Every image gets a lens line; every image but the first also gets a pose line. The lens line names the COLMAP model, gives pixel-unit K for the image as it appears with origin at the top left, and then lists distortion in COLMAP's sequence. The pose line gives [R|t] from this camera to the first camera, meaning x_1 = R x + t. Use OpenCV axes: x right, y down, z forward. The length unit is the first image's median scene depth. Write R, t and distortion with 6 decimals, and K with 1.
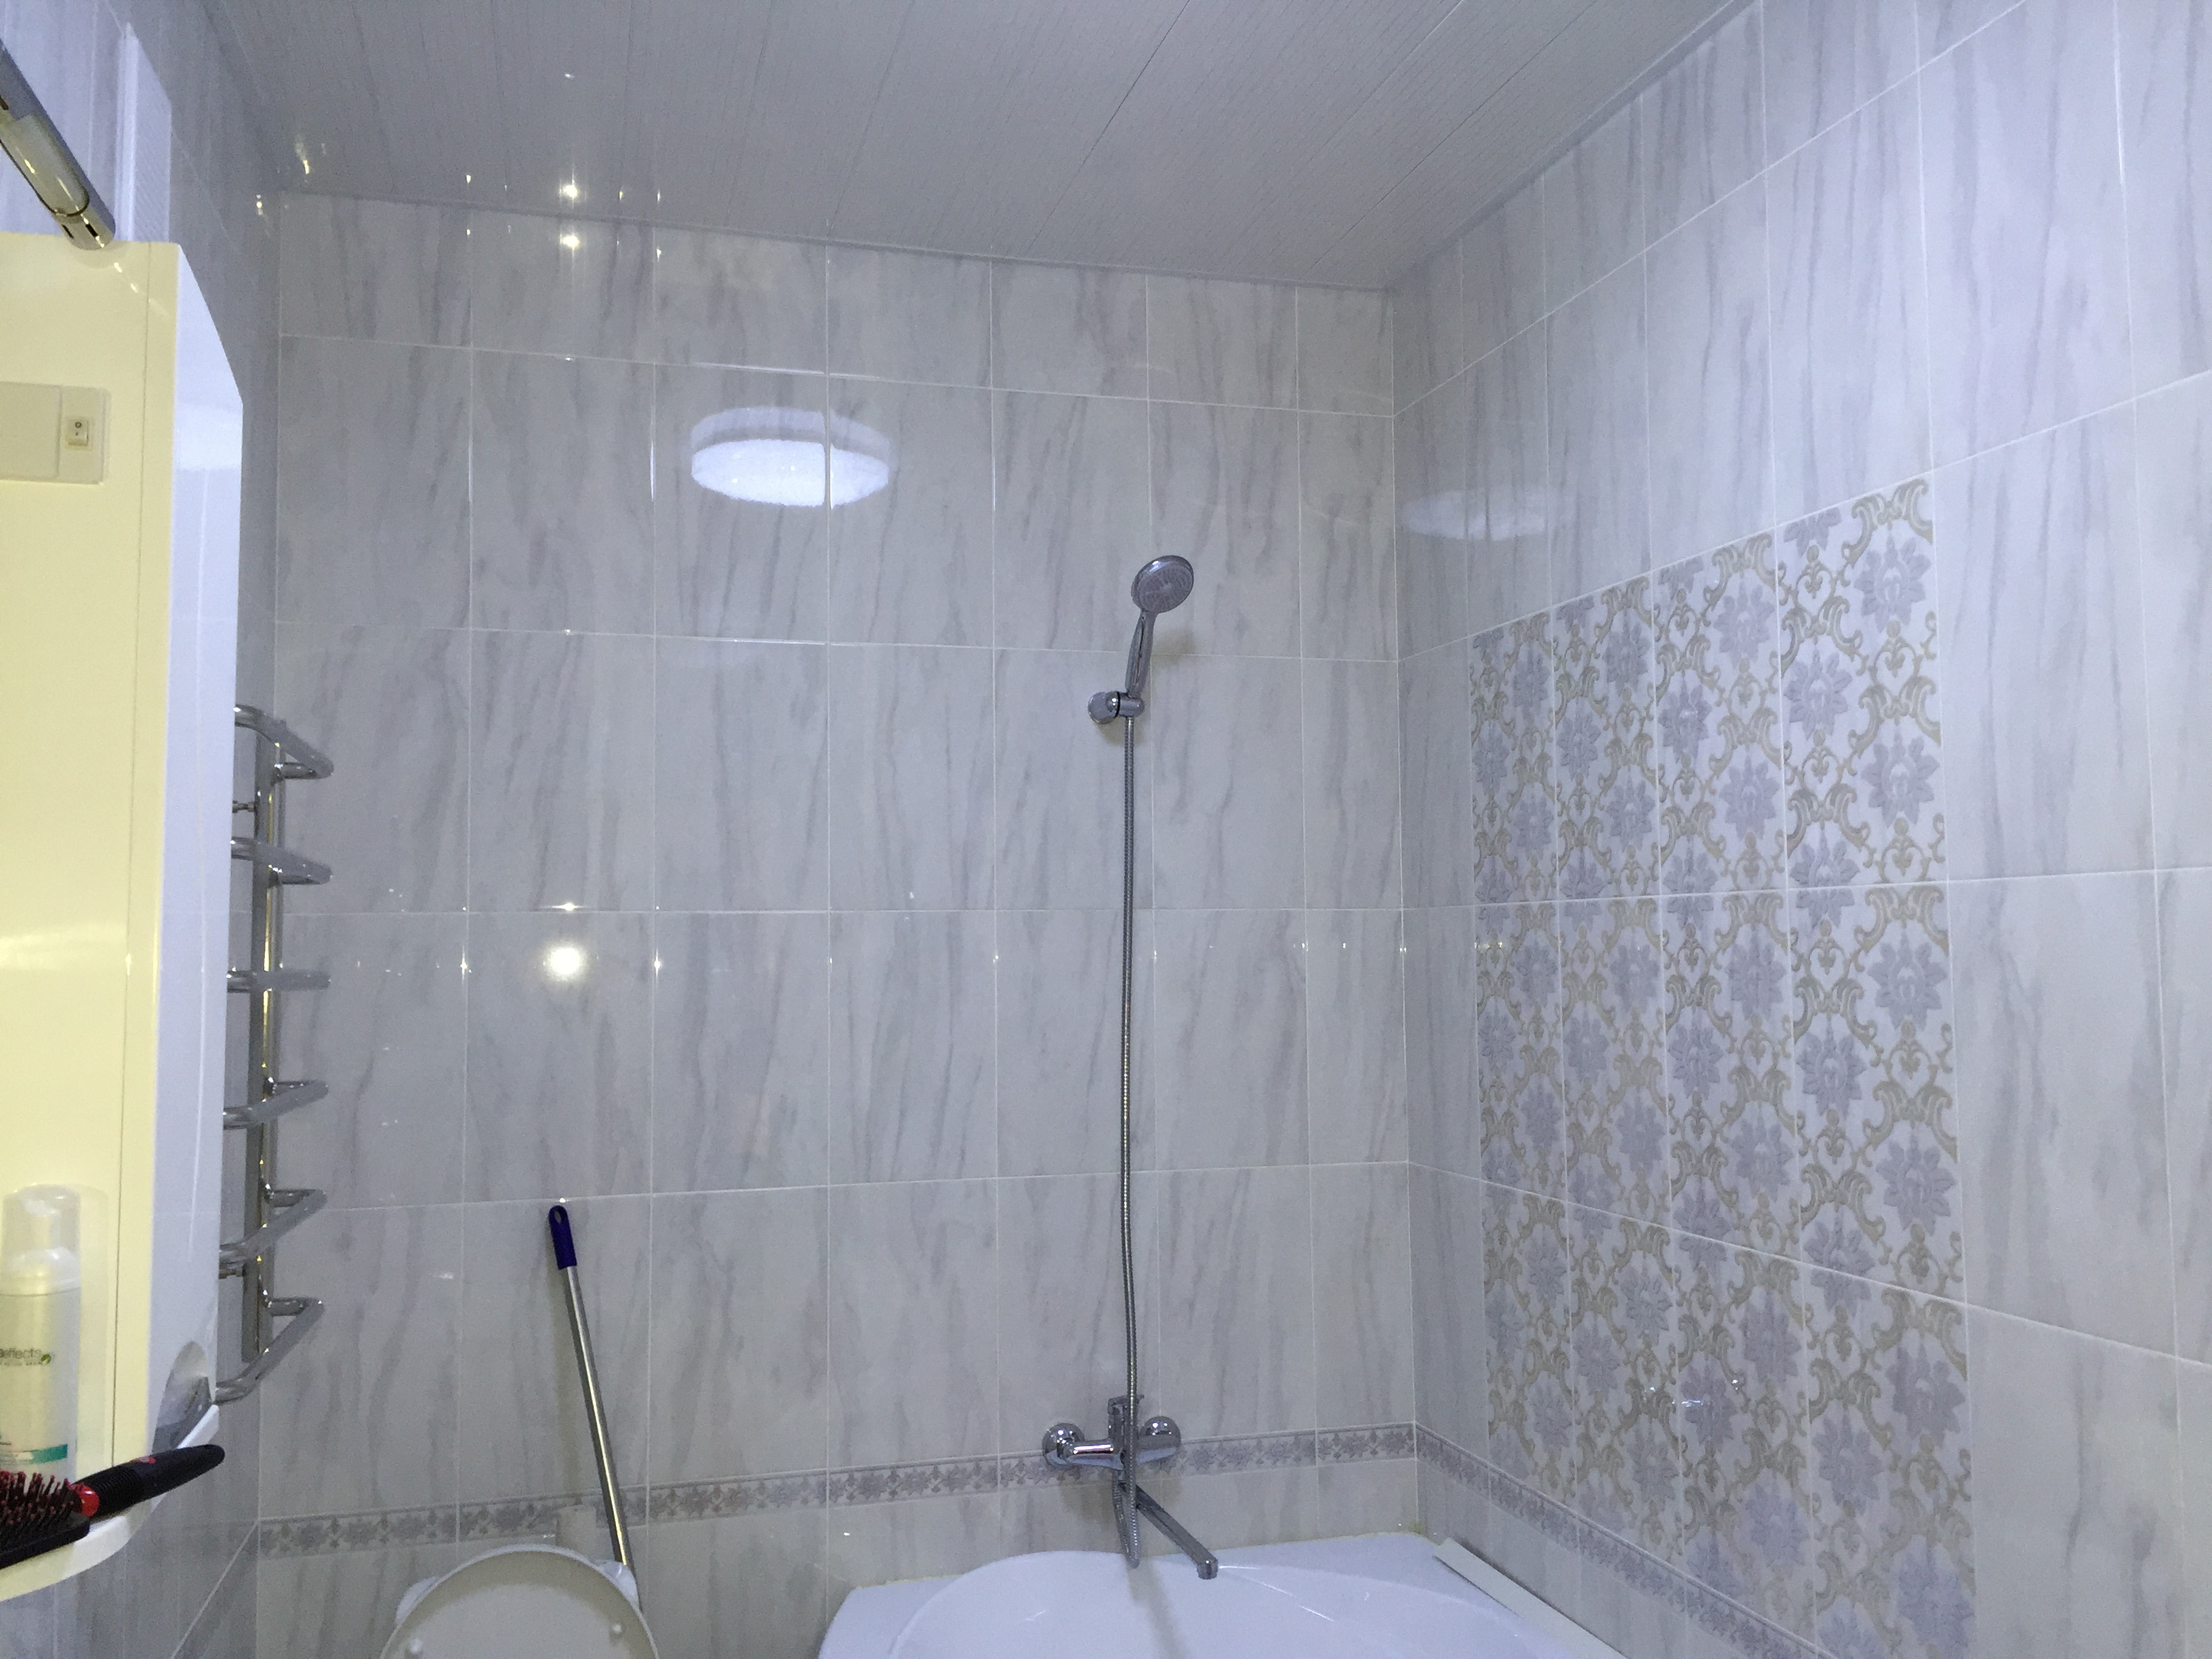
lens RADIAL K [[1937.1, 0, 1120.5], [0, 1937.1, 829.2], [0, 0, 1]] dist [0.095918, -0.146975]
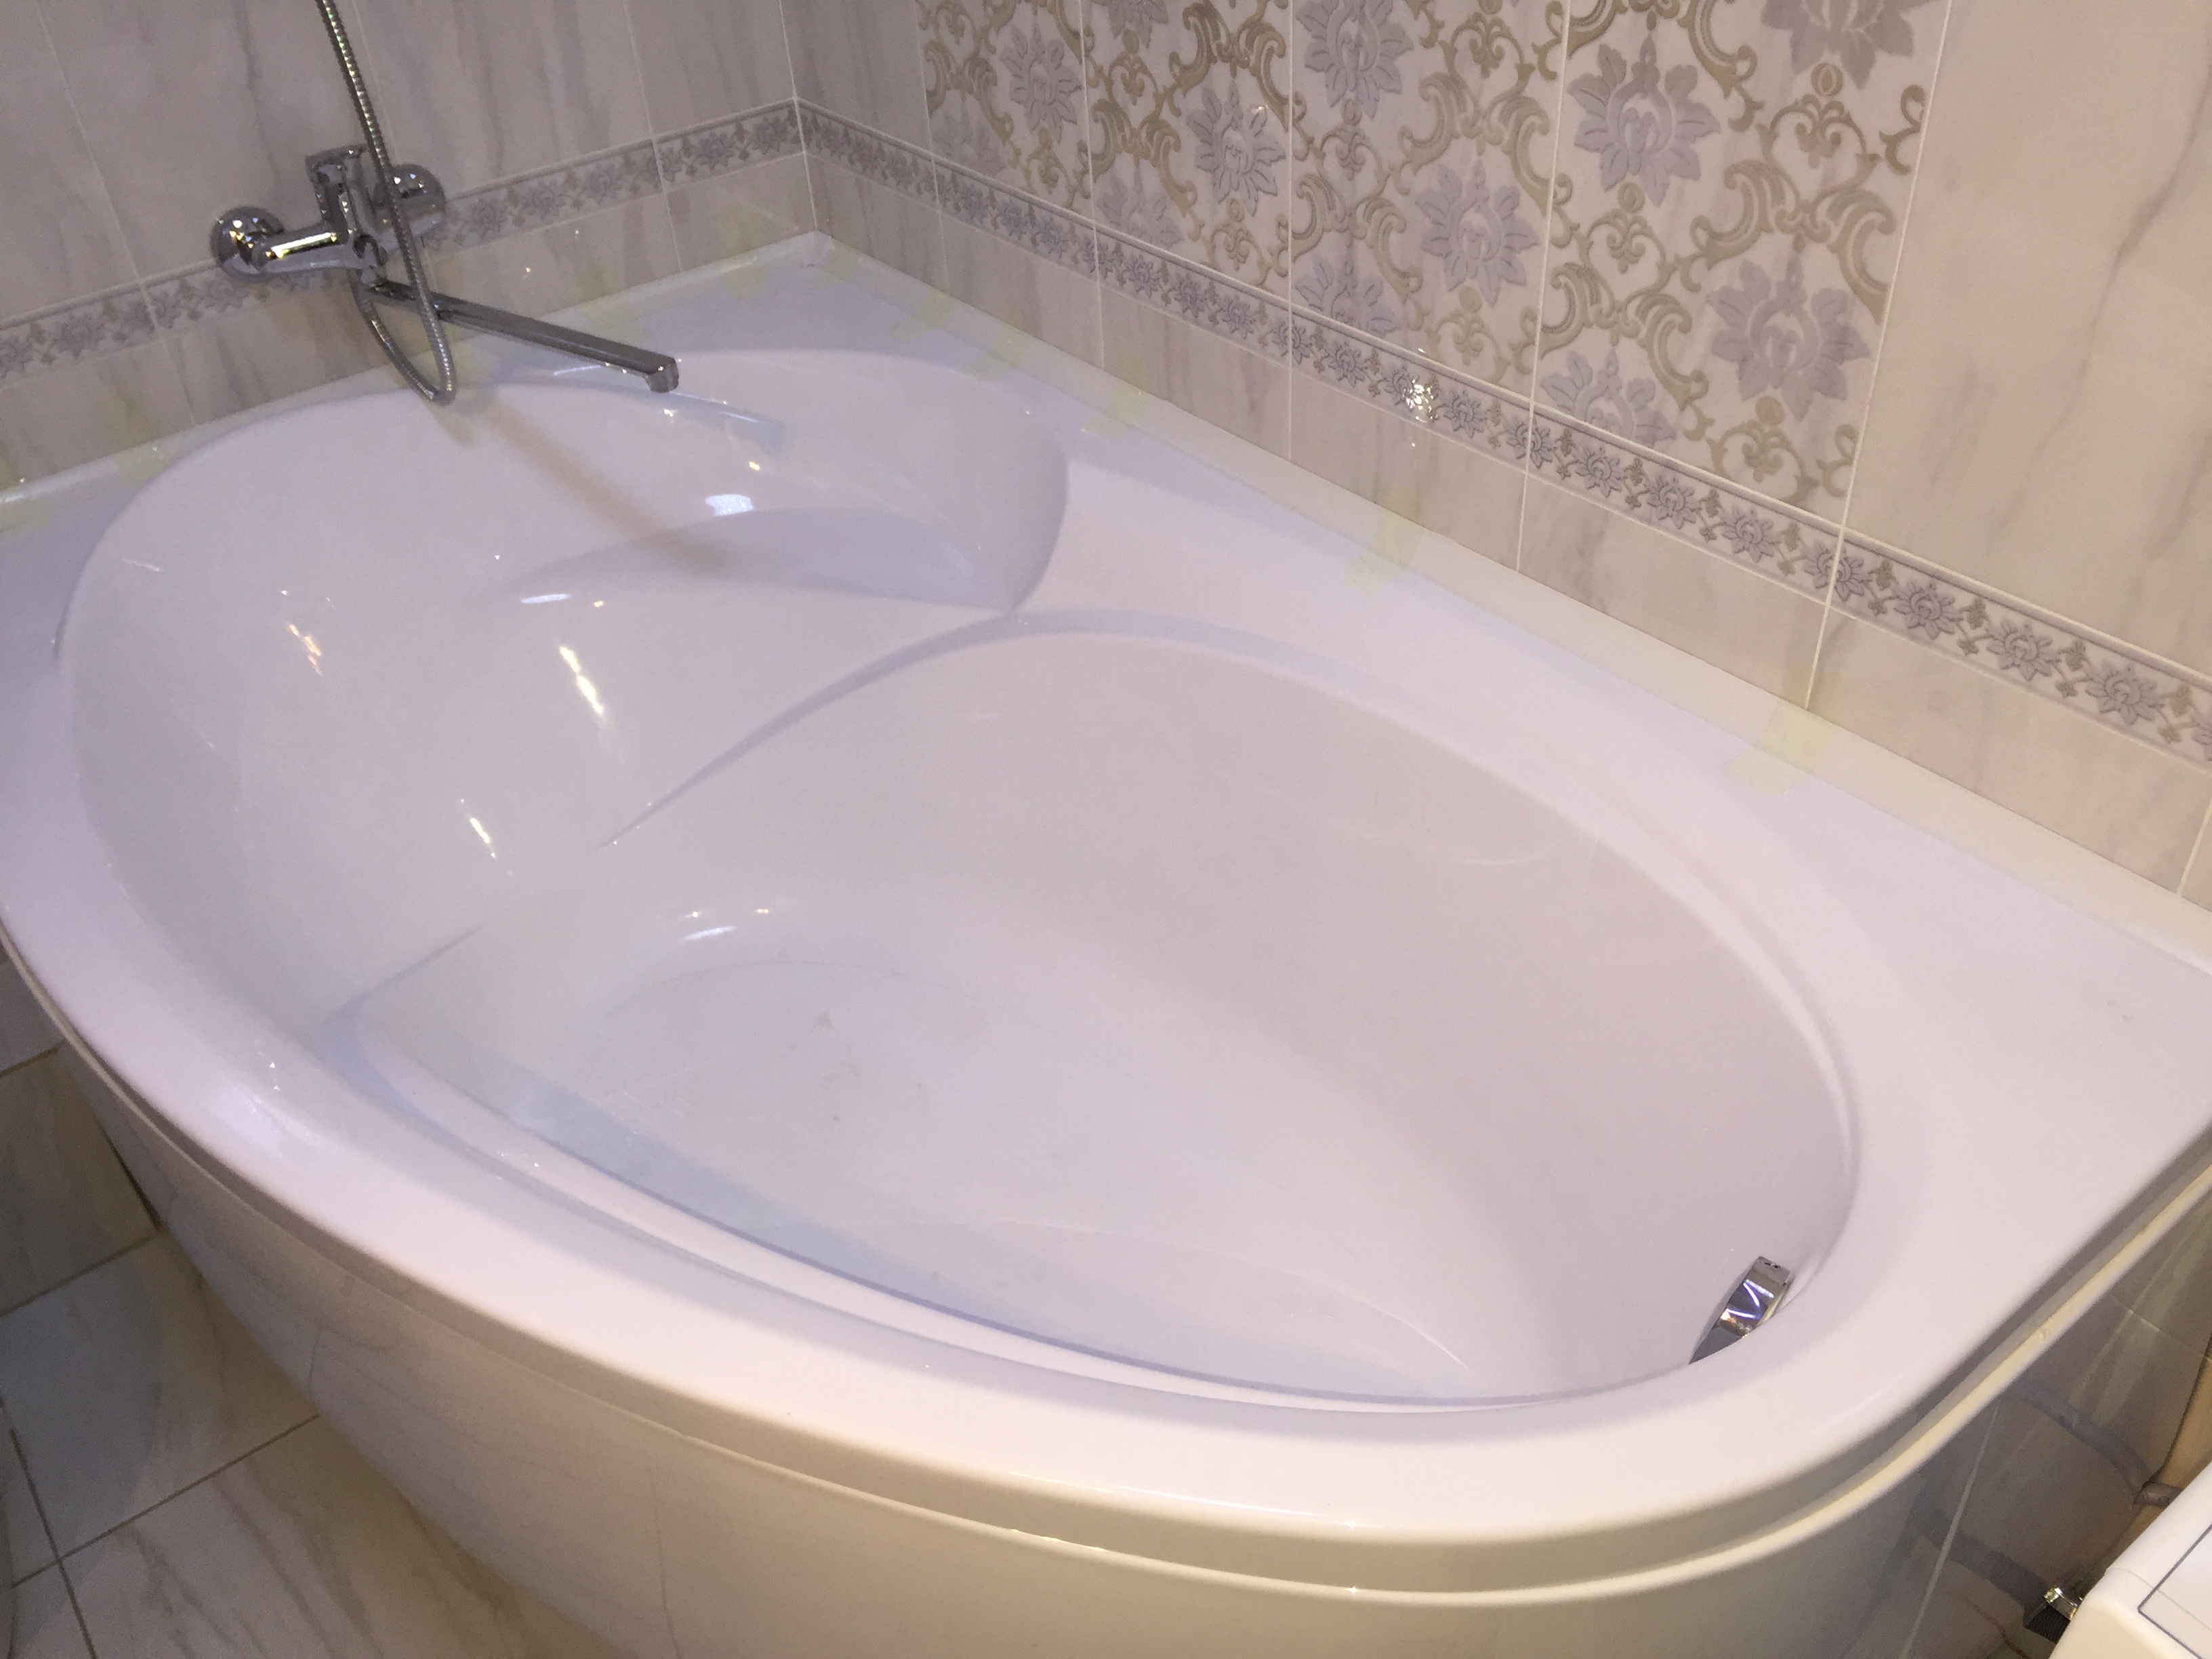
lens RADIAL K [[1937.1, 0, 1094.4], [0, 1937.1, 822.5], [0, 0, 1]] dist [0.095918, -0.146975]
pose [[0.926661, -0.266768, 0.264829, 0.004131], [0.033003, 0.759542, 0.649621, 0.070518], [-0.374447, -0.593238, 0.712642, 0.387440]]
